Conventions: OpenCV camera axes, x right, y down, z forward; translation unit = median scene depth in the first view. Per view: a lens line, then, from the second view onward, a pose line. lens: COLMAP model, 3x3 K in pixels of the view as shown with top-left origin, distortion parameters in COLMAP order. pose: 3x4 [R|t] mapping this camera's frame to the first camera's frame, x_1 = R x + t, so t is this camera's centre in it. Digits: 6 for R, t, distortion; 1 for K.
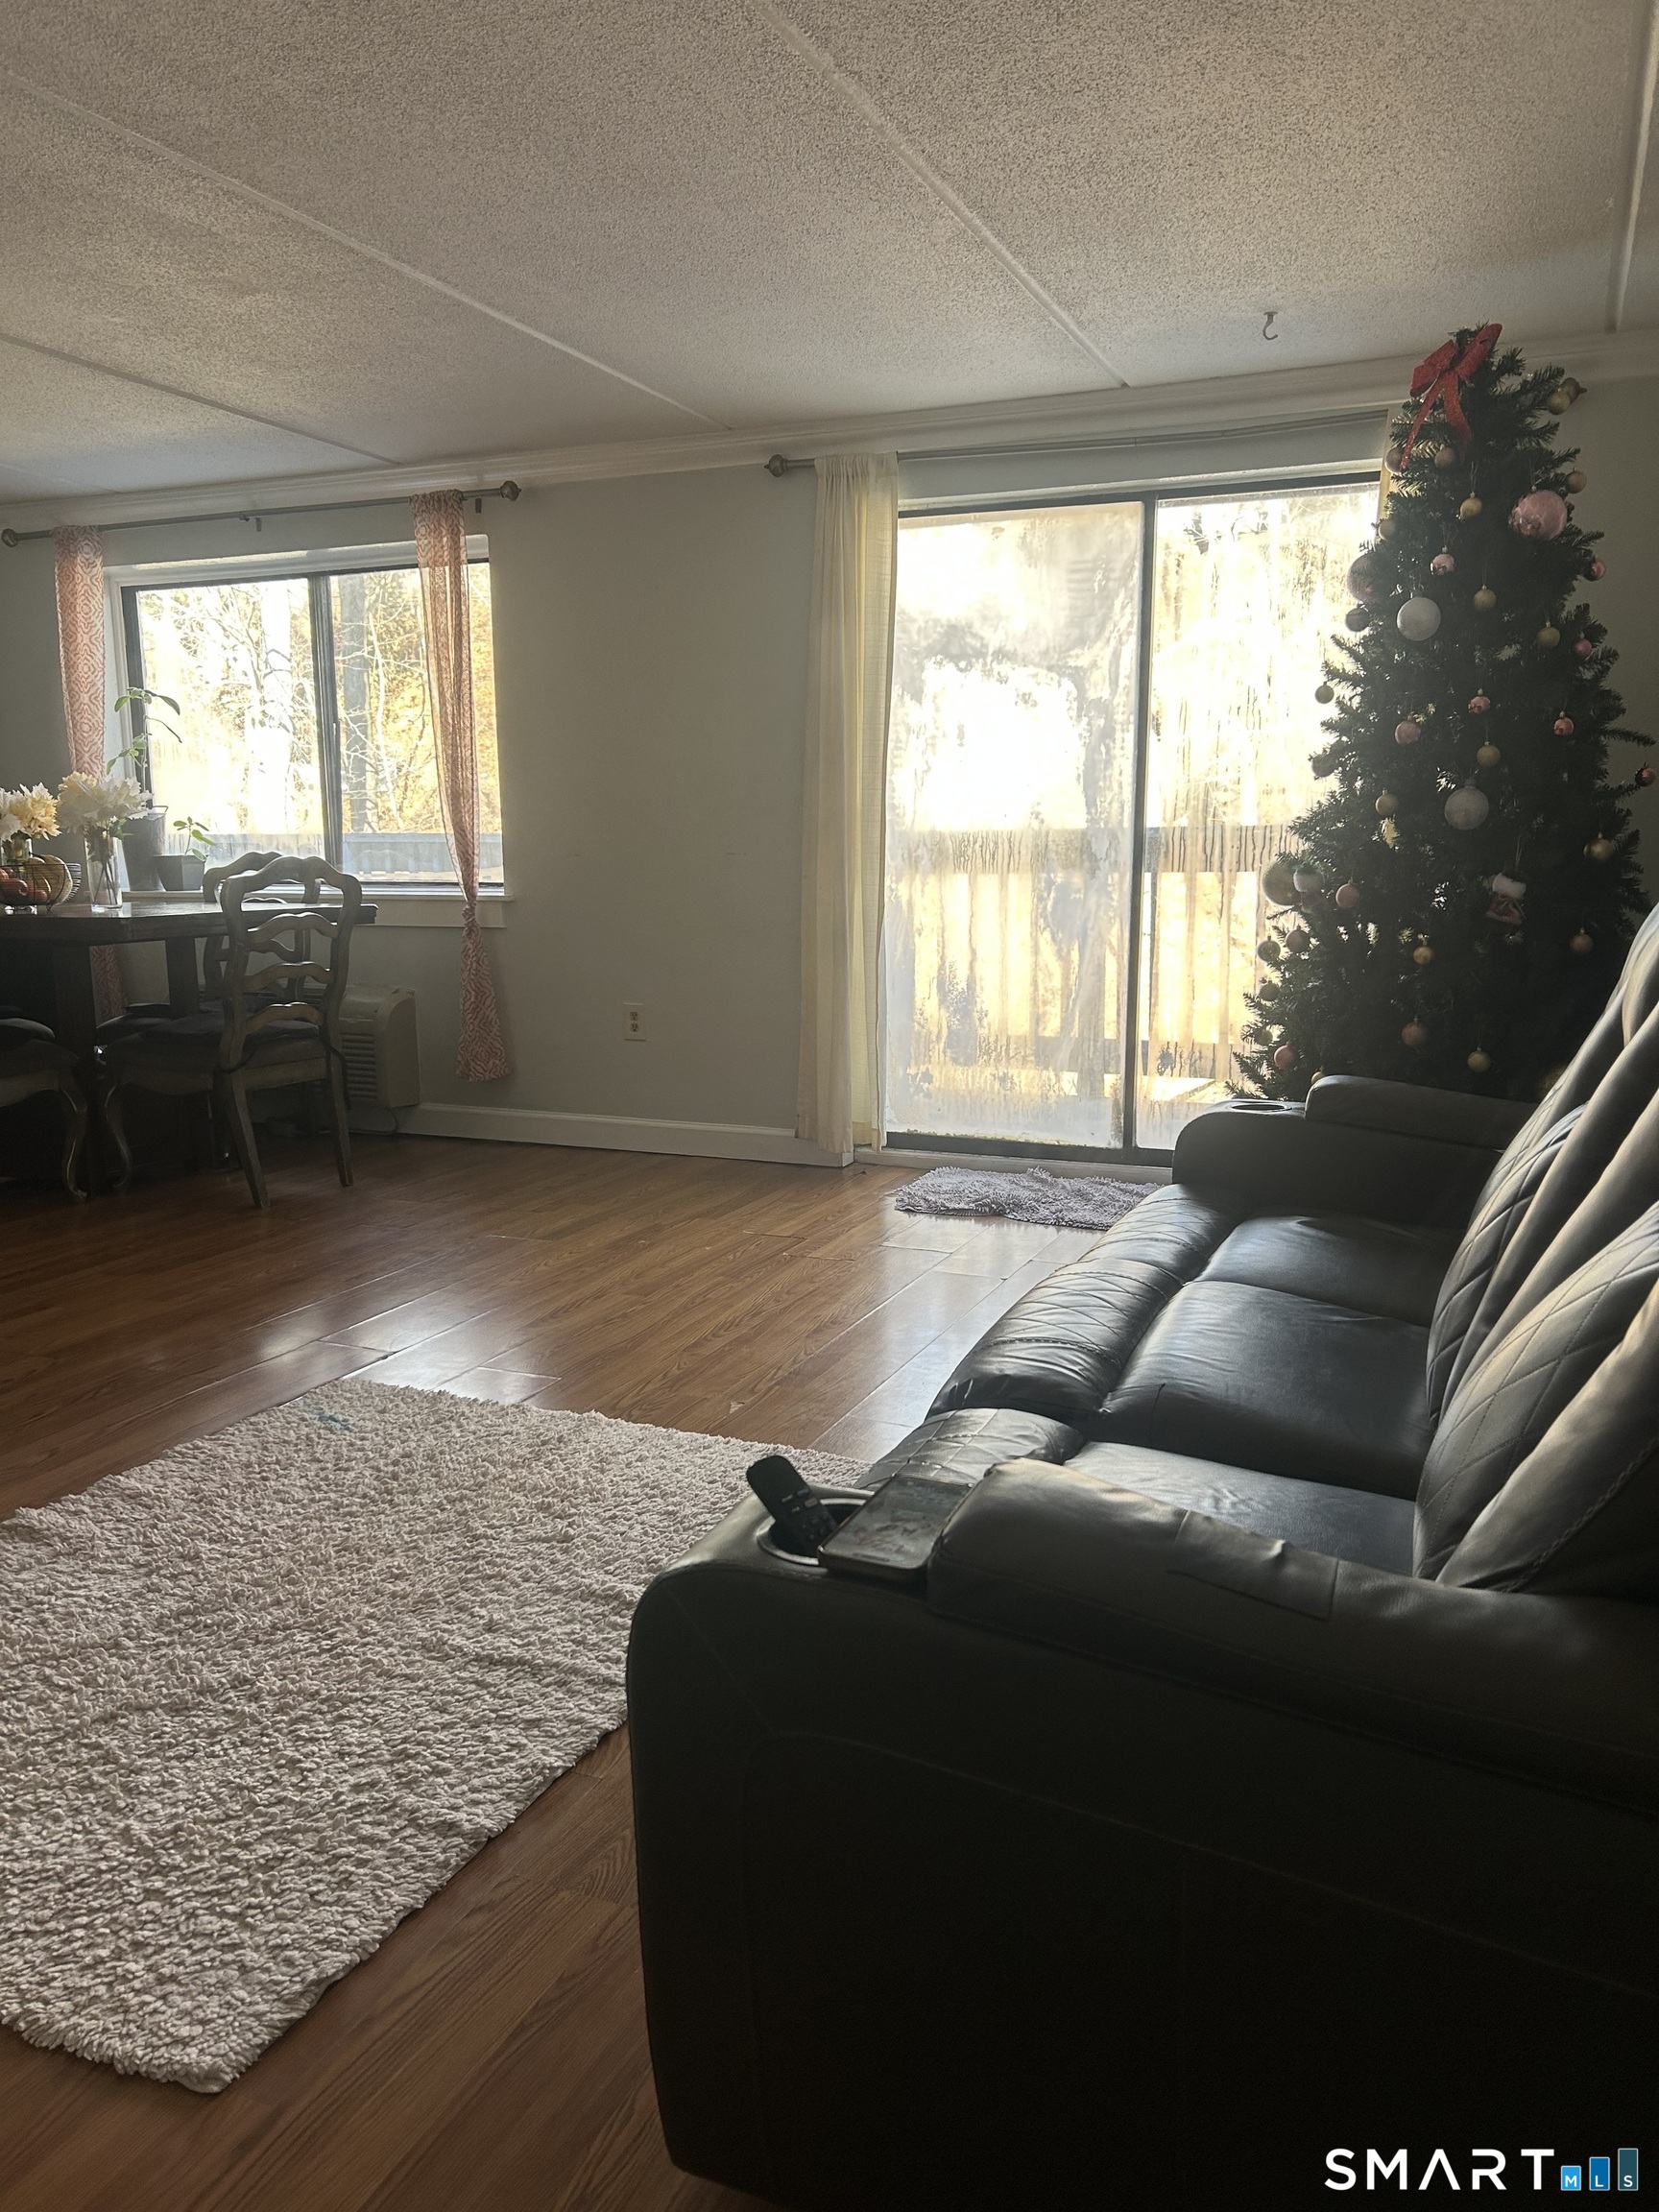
lens RADIAL K [[1681.8, 0, 828.6], [0, 1681.8, 1104.3], [0, 0, 1]] dist [0.059586, -0.049383]
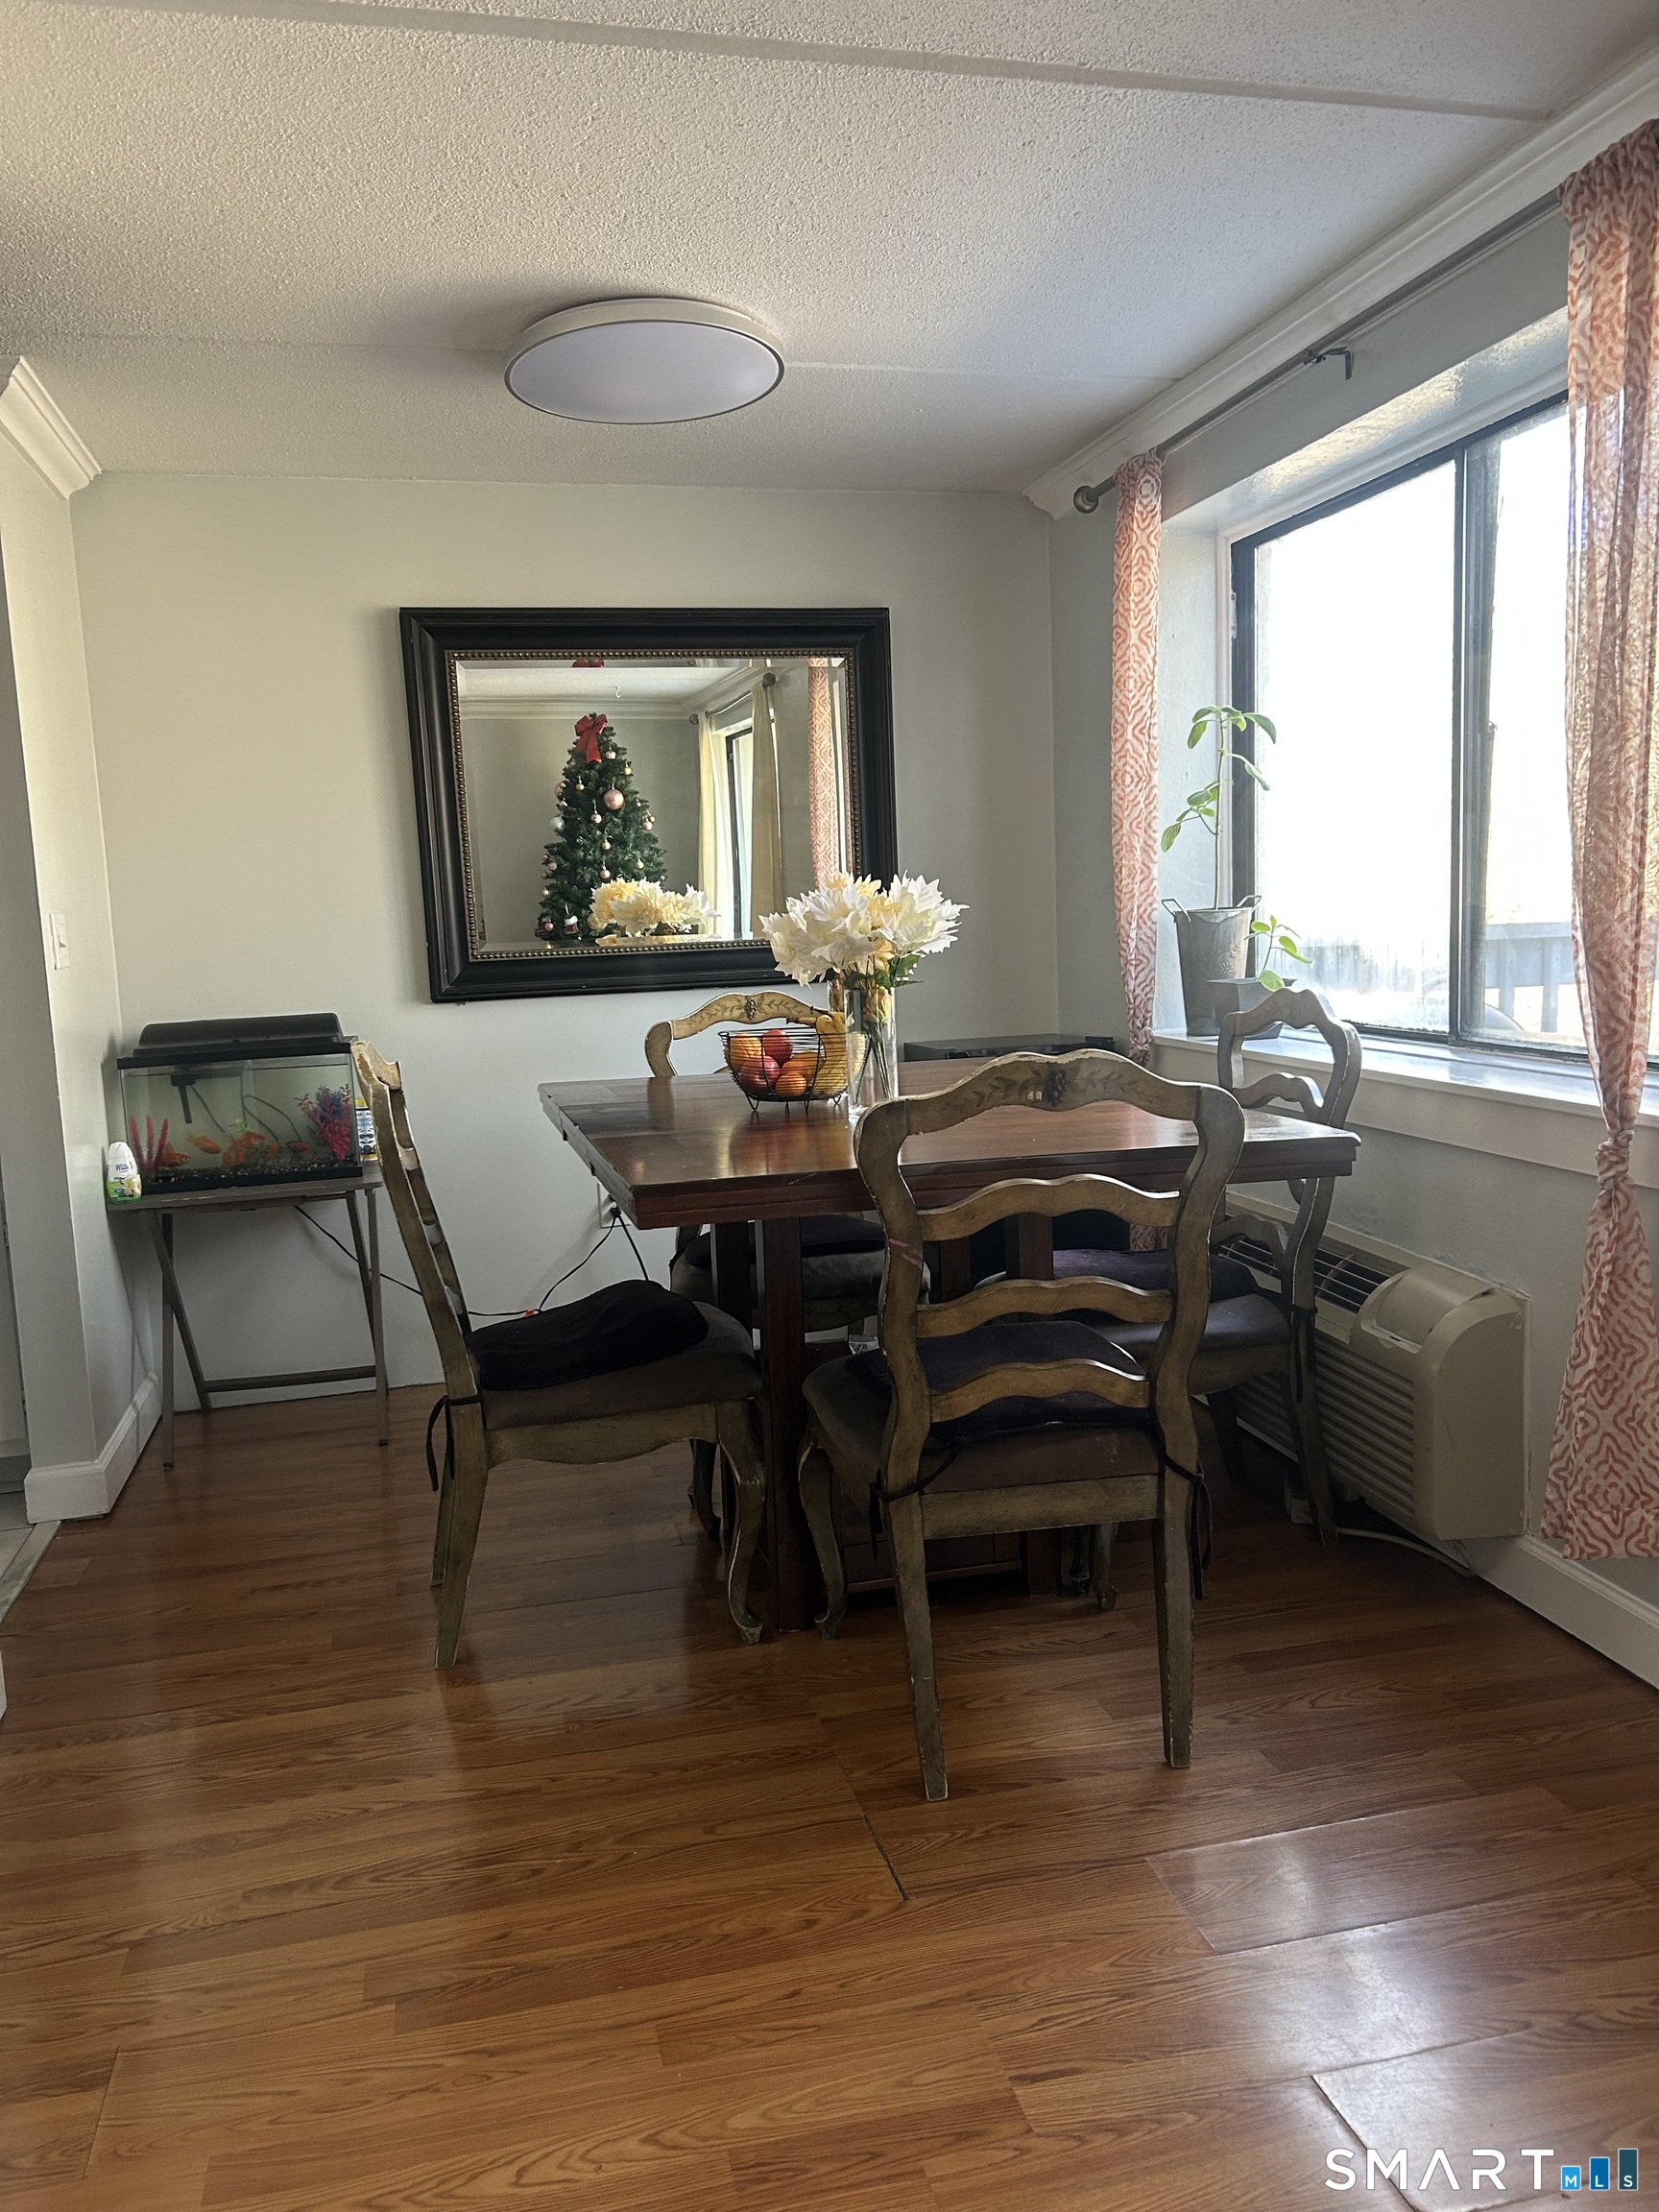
lens RADIAL K [[1681.8, 0, 825.6], [0, 1681.8, 1108.8], [0, 0, 1]] dist [0.059586, -0.049383]
pose [[0.599834, 0.079028, -0.796212, 0.002804], [-0.092213, 0.995308, 0.029320, -0.127015], [0.794793, 0.055833, 0.604307, 0.633246]]
